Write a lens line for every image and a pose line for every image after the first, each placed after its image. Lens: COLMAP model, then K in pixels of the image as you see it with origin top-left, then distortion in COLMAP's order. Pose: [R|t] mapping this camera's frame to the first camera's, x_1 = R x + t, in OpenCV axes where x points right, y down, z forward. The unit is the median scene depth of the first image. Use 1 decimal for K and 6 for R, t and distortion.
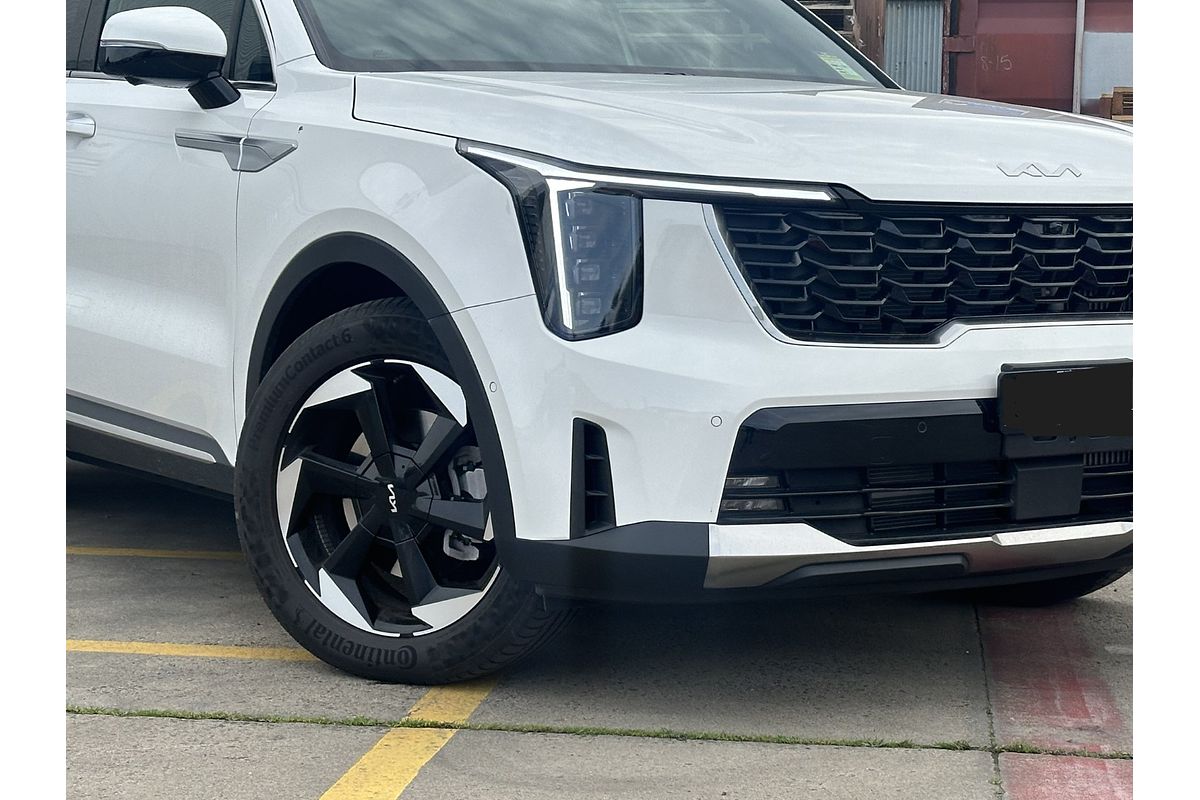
lens RADIAL K [[2400.2, 0, 598.8], [0, 2400.2, 425.0], [0, 0, 1]] dist [-0.086087, 2.572346]
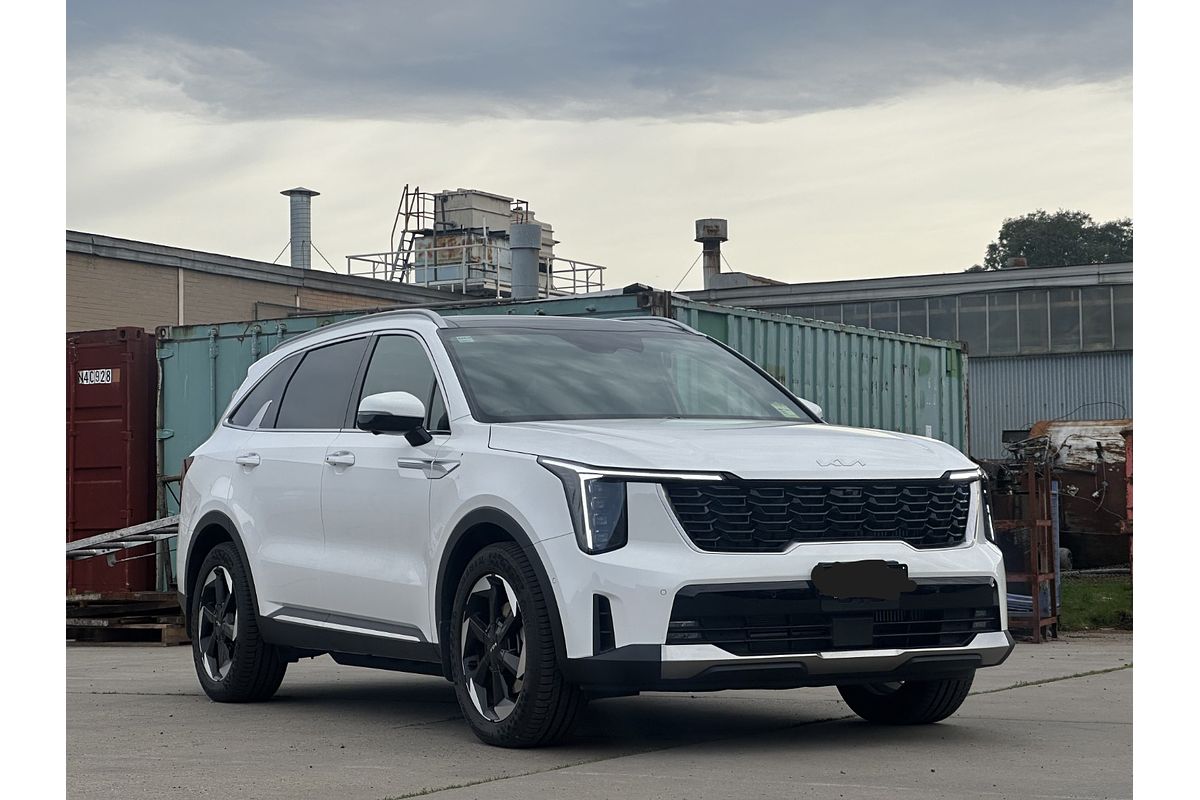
lens RADIAL K [[2400.2, 0, 598.8], [0, 2400.2, 425.0], [0, 0, 1]] dist [-0.086087, 2.572346]
pose [[0.994051, -0.032929, -0.103822, 0.197715], [0.017701, 0.989373, -0.144315, 0.140533], [0.107471, 0.141619, 0.984070, -0.929336]]
